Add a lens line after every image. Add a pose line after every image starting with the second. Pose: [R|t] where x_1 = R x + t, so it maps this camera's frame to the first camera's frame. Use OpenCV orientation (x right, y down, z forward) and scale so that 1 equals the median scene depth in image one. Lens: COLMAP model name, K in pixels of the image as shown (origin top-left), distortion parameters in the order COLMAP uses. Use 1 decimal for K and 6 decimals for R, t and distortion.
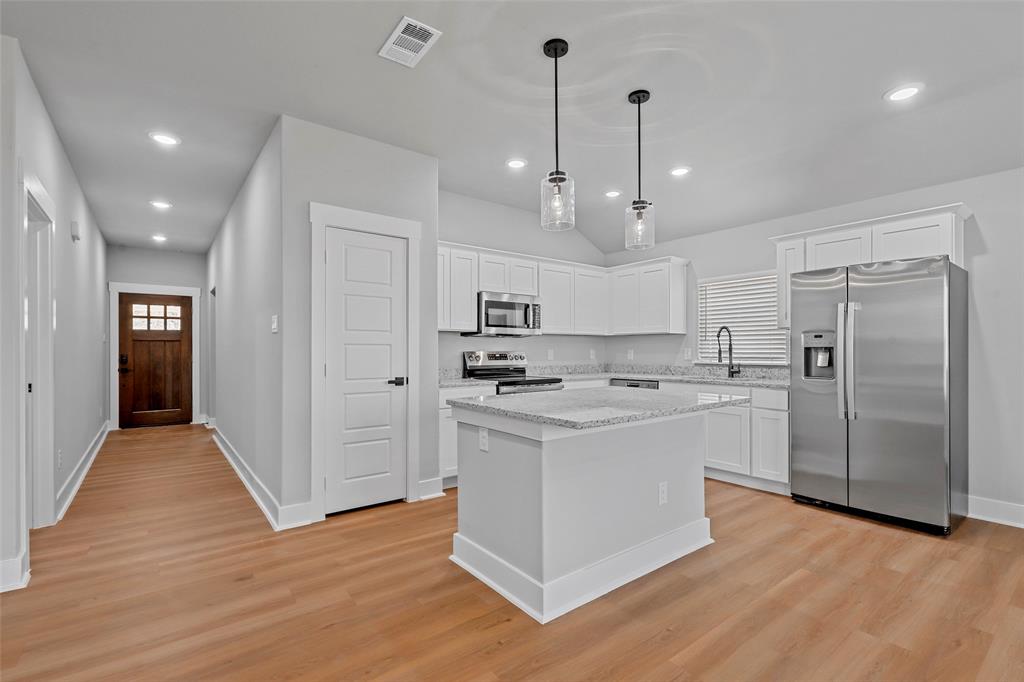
lens RADIAL K [[463.4, 0, 512.3], [0, 463.4, 349.2], [0, 0, 1]] dist [-0.002787, -0.000228]
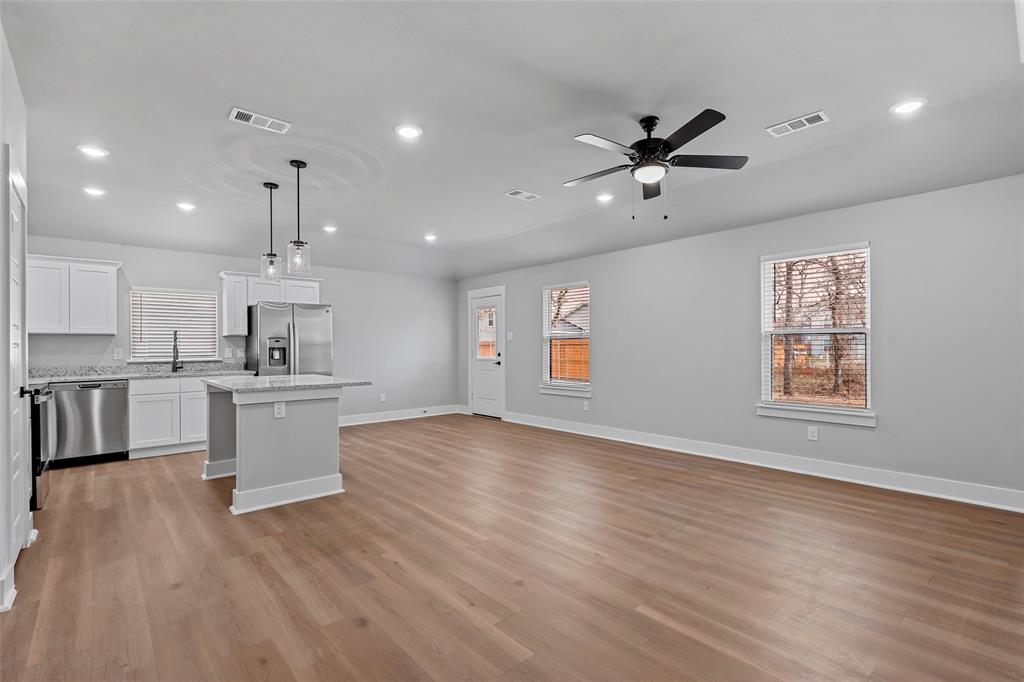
lens RADIAL K [[463.4, 0, 512.0], [0, 463.4, 344.8], [0, 0, 1]] dist [-0.002787, -0.000228]
pose [[-0.067047, 0.004868, 0.997738, -1.239856], [0.005592, 0.999974, -0.004503, -0.002380], [-0.997734, 0.005277, -0.067072, 0.281147]]
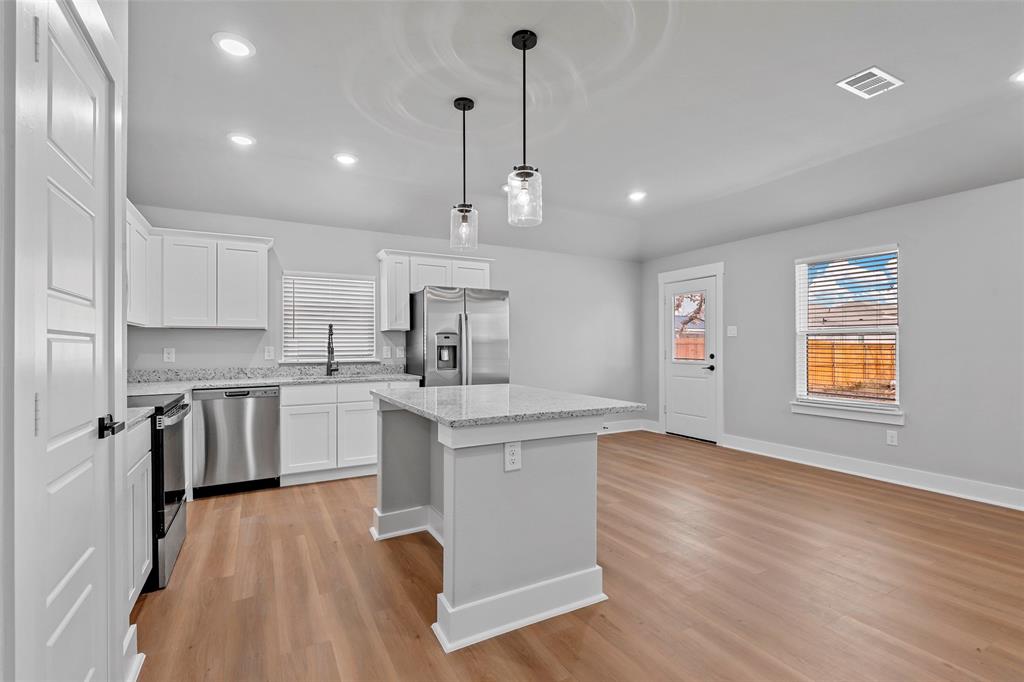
lens RADIAL K [[463.4, 0, 513.2], [0, 463.4, 343.4], [0, 0, 1]] dist [-0.002787, -0.000228]
pose [[0.159334, 0.007255, 0.987198, -0.685804], [0.002291, 0.999968, -0.007718, -0.000442], [-0.987222, 0.003491, 0.159312, 0.679039]]
